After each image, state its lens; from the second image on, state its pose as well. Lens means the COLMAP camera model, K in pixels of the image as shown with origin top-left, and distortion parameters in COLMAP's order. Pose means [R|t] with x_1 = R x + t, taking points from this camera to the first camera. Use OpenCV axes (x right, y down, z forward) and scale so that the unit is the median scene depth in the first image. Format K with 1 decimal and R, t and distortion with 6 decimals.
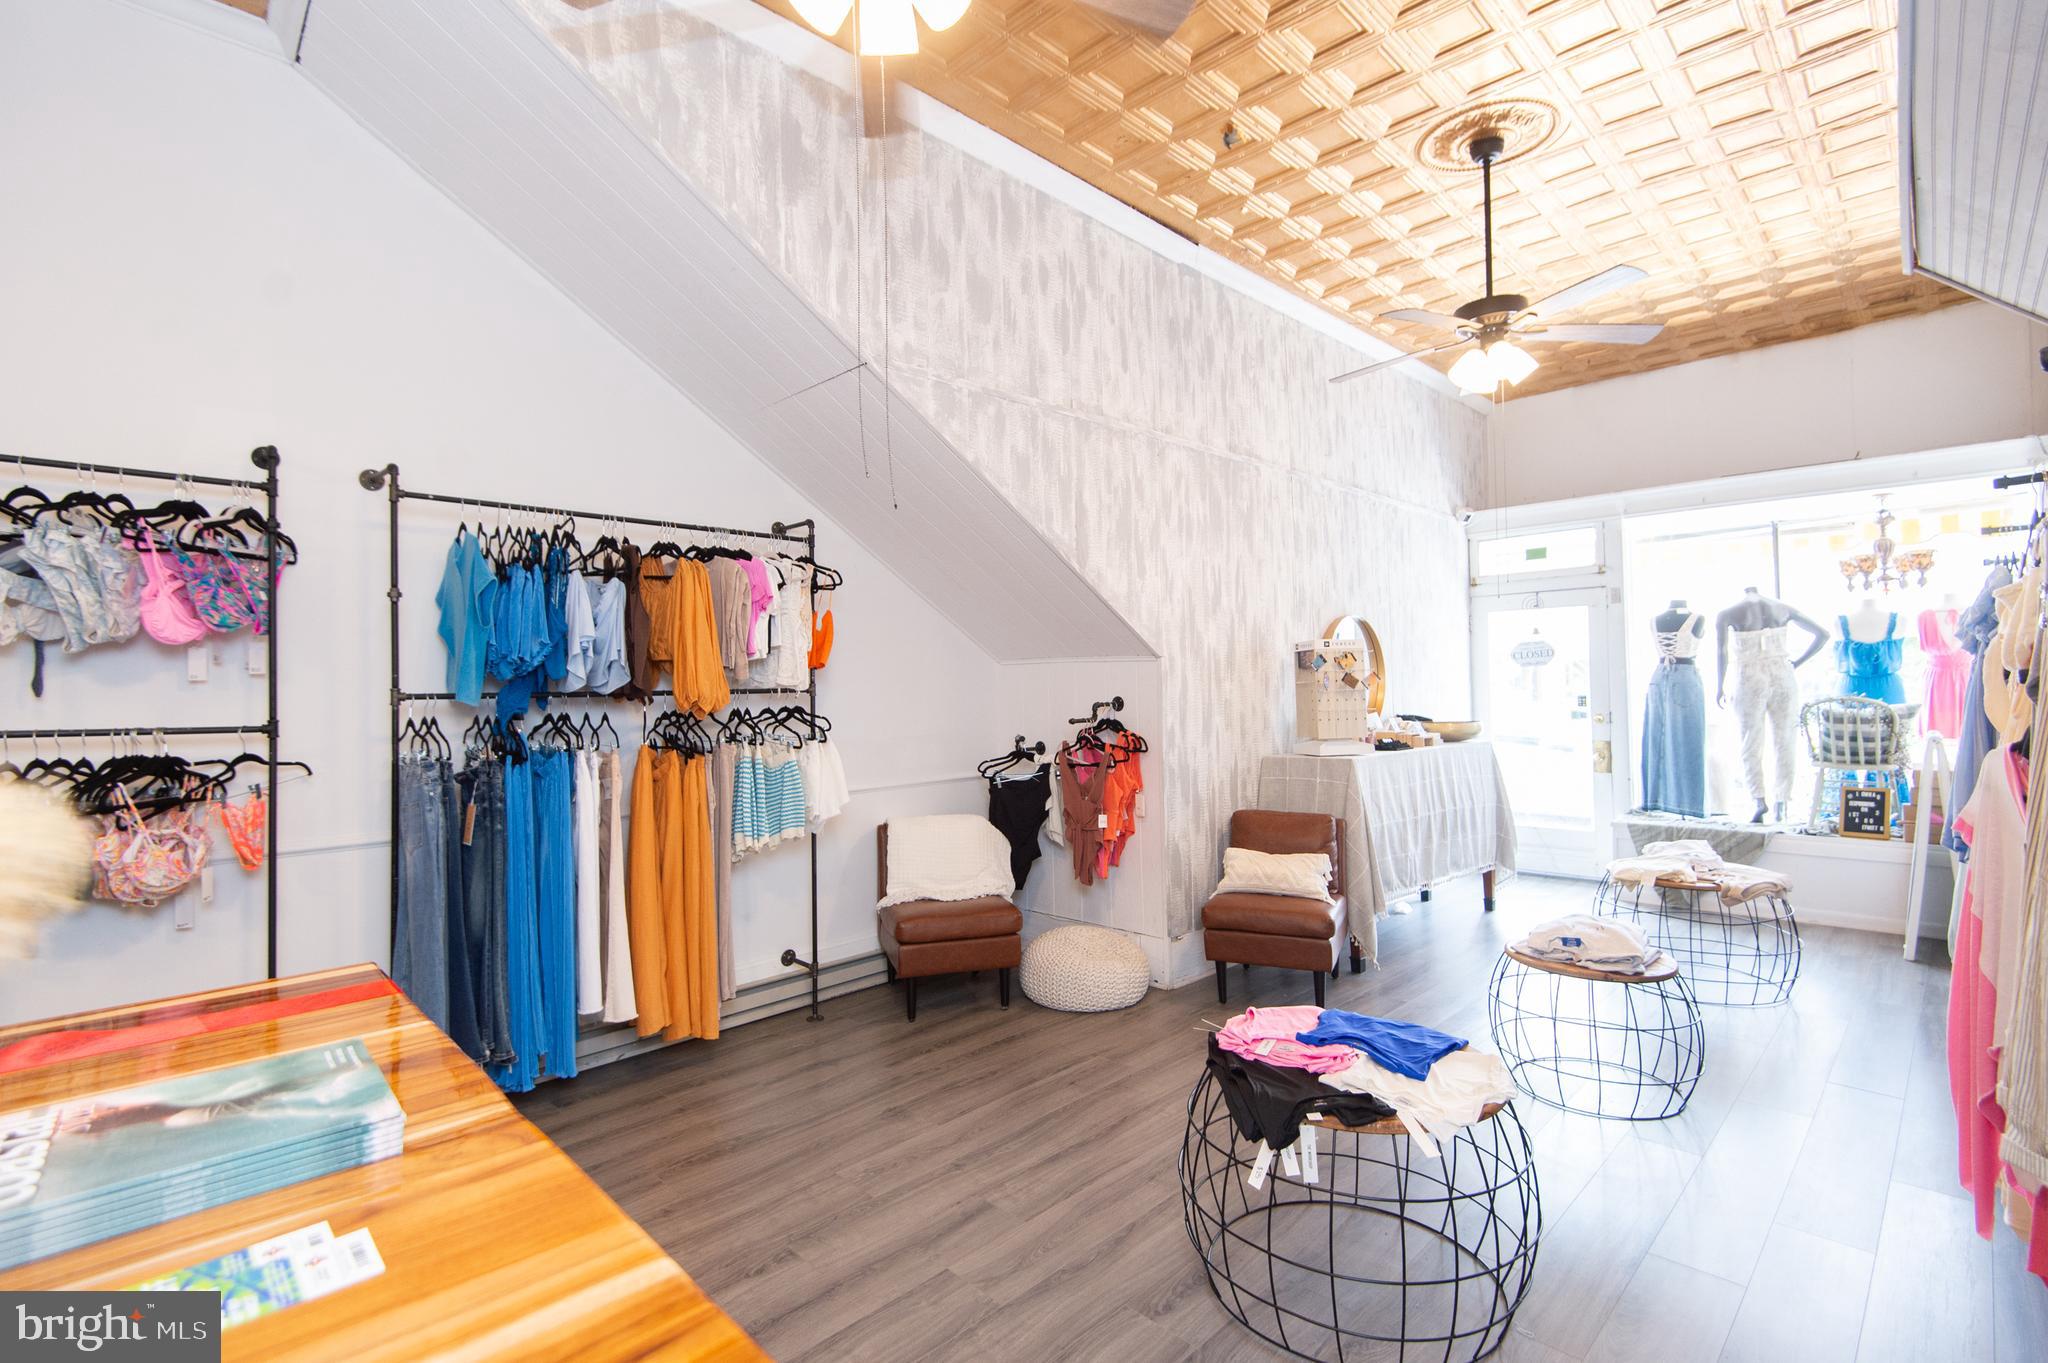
lens RADIAL K [[932.0, 0, 1034.0], [0, 932.0, 674.7], [0, 0, 1]] dist [0.037397, -0.025276]
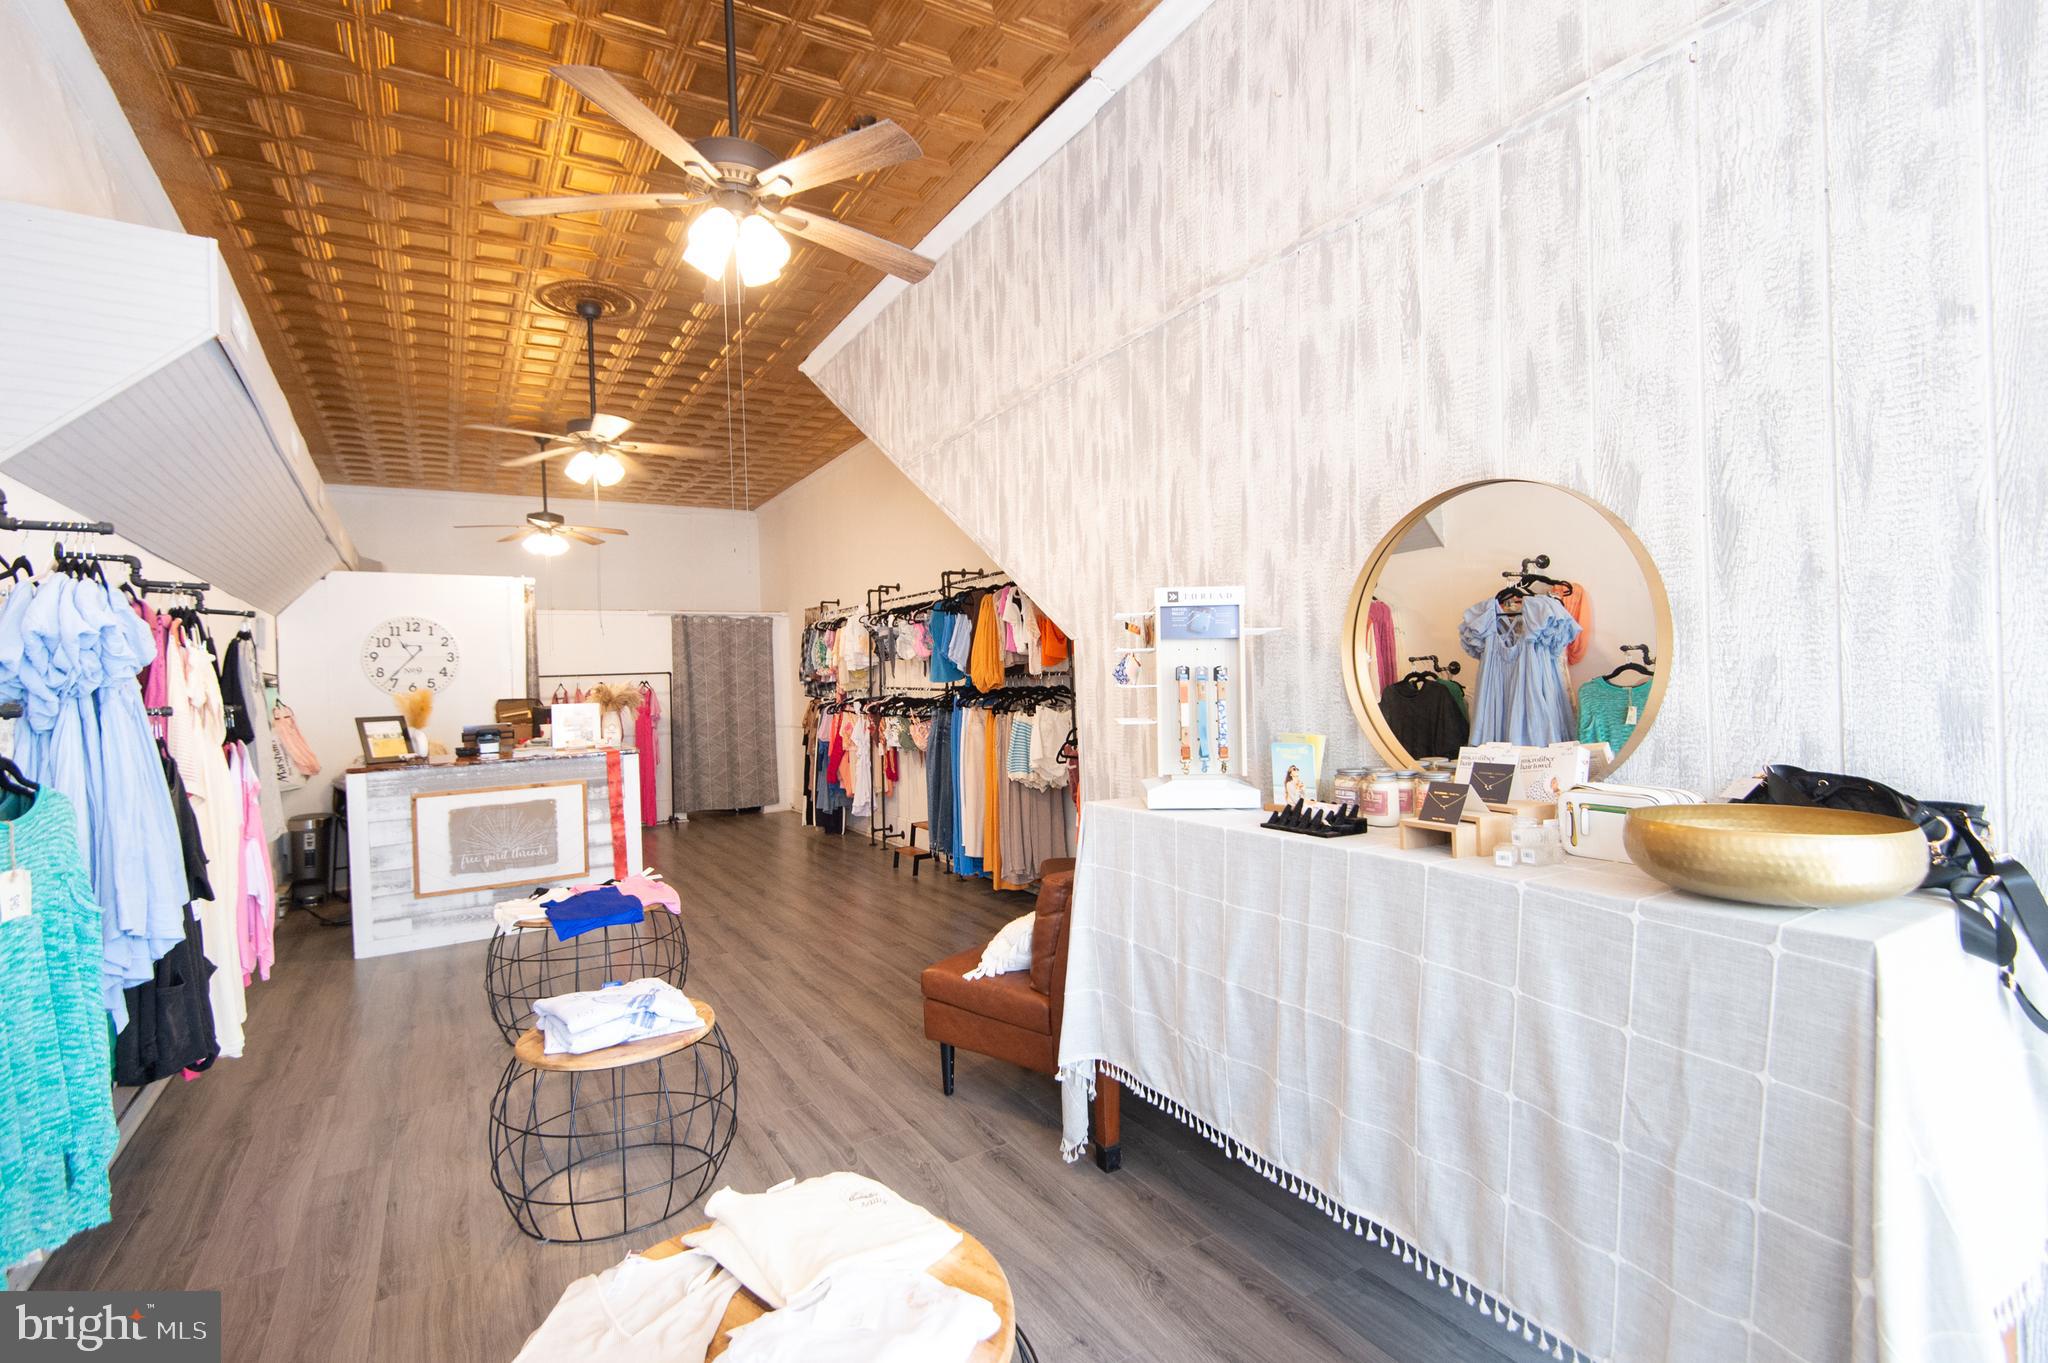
lens RADIAL K [[932.0, 0, 1034.0], [0, 932.0, 674.7], [0, 0, 1]] dist [0.037397, -0.025276]
pose [[-0.235572, 0.025853, -0.971513, 0.923742], [0.052664, 0.998517, 0.013801, -0.001720], [0.970429, -0.047912, -0.236584, 1.124447]]
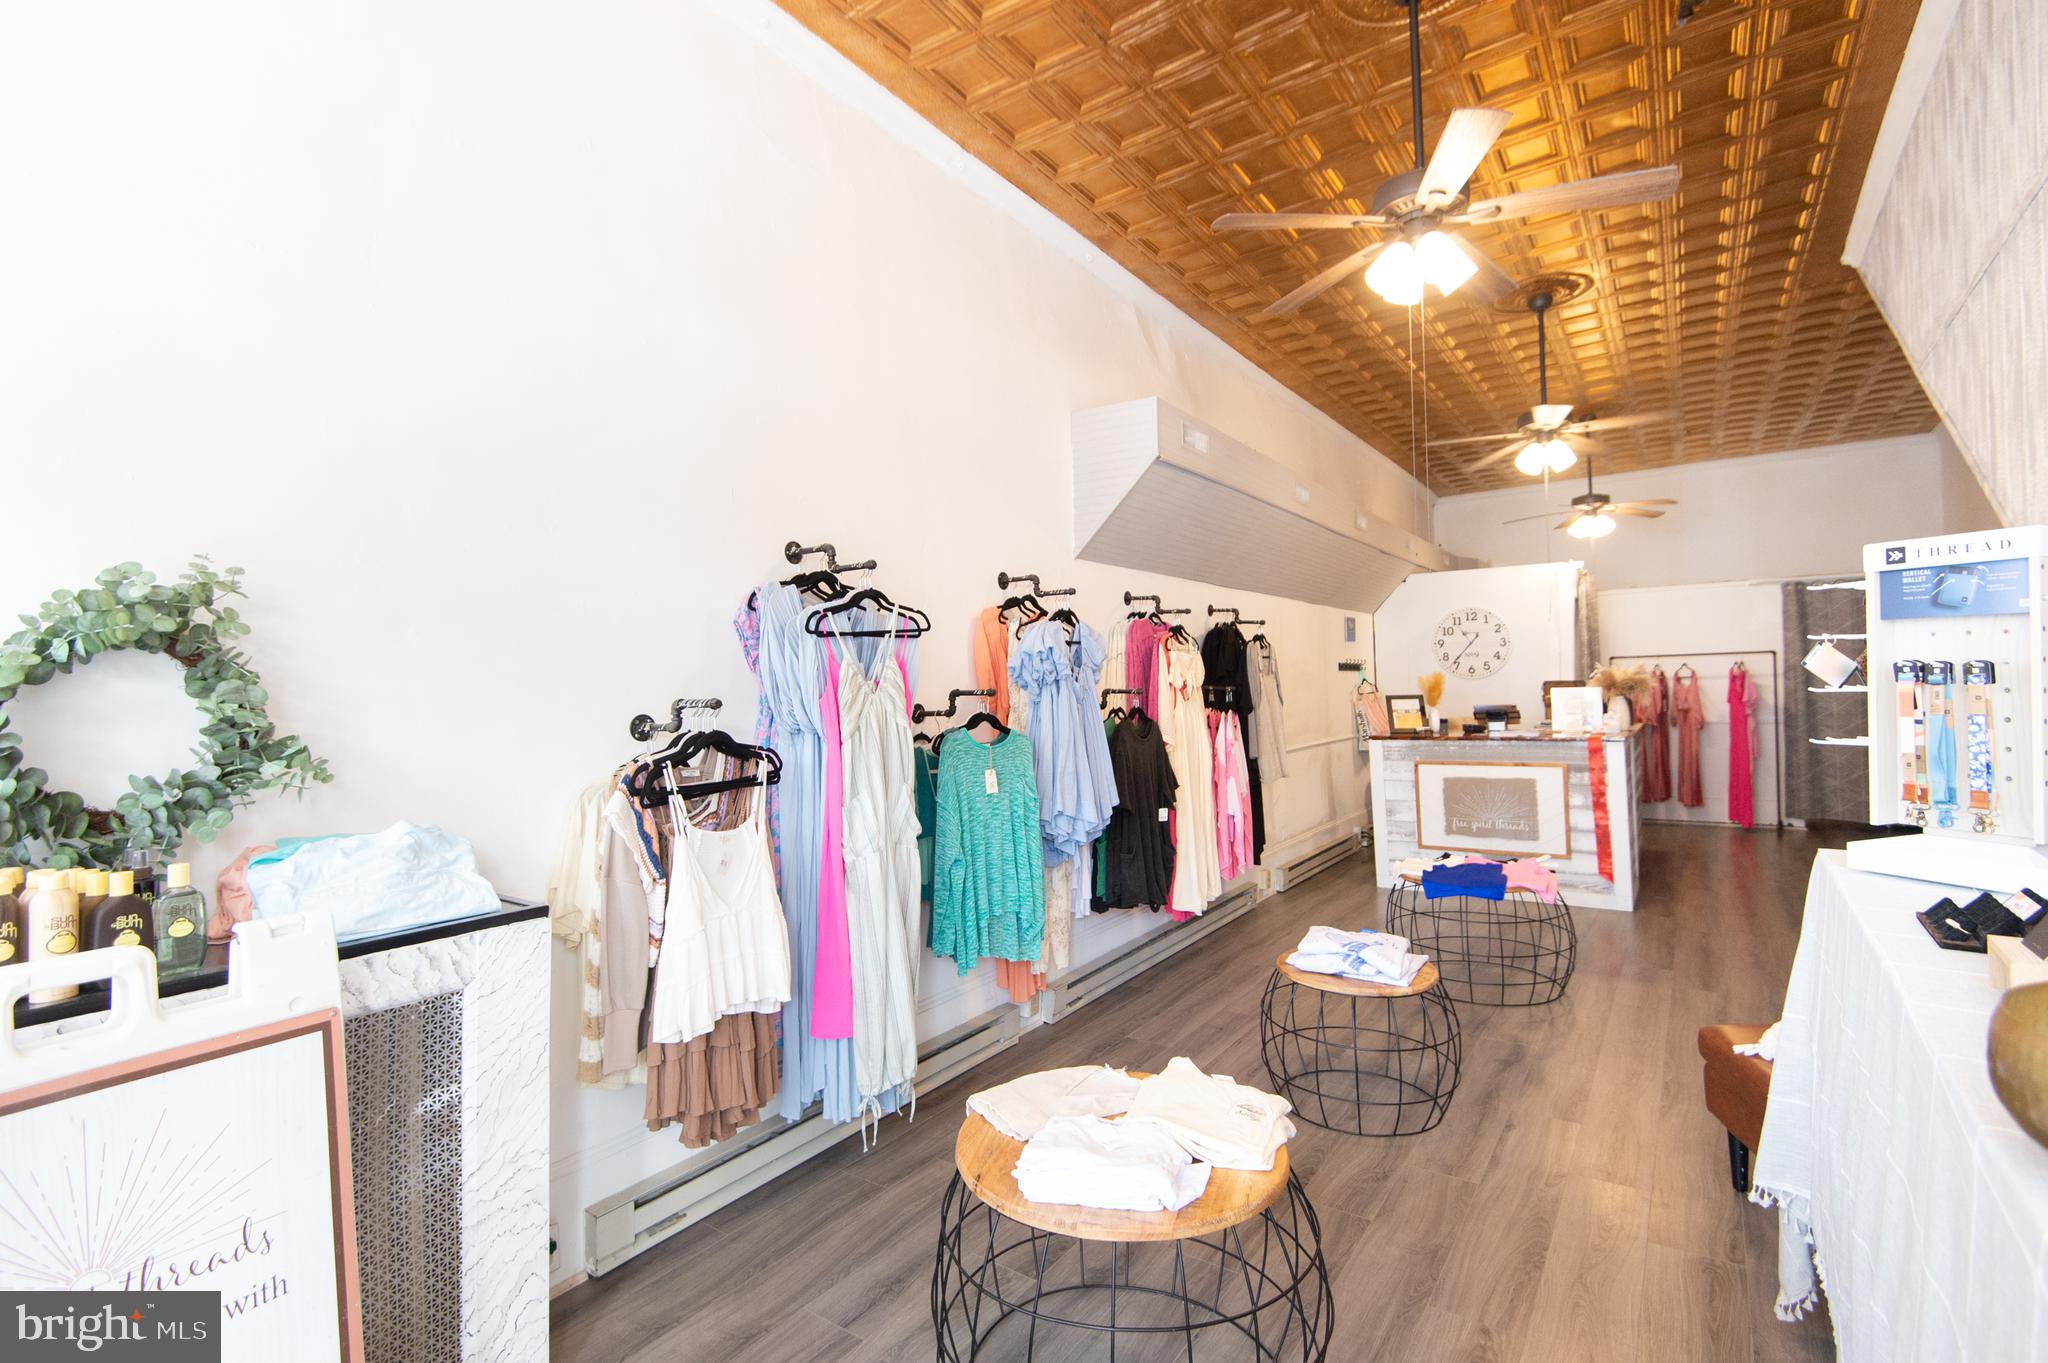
lens RADIAL K [[932.7, 0, 1020.4], [0, 932.7, 674.1], [0, 0, 1]] dist [0.027375, -0.024619]
pose [[-0.986797, 0.043758, -0.155937, 0.765663], [0.048758, 0.998407, -0.028379, 0.004004], [0.154447, -0.035607, -0.987359, 1.378056]]
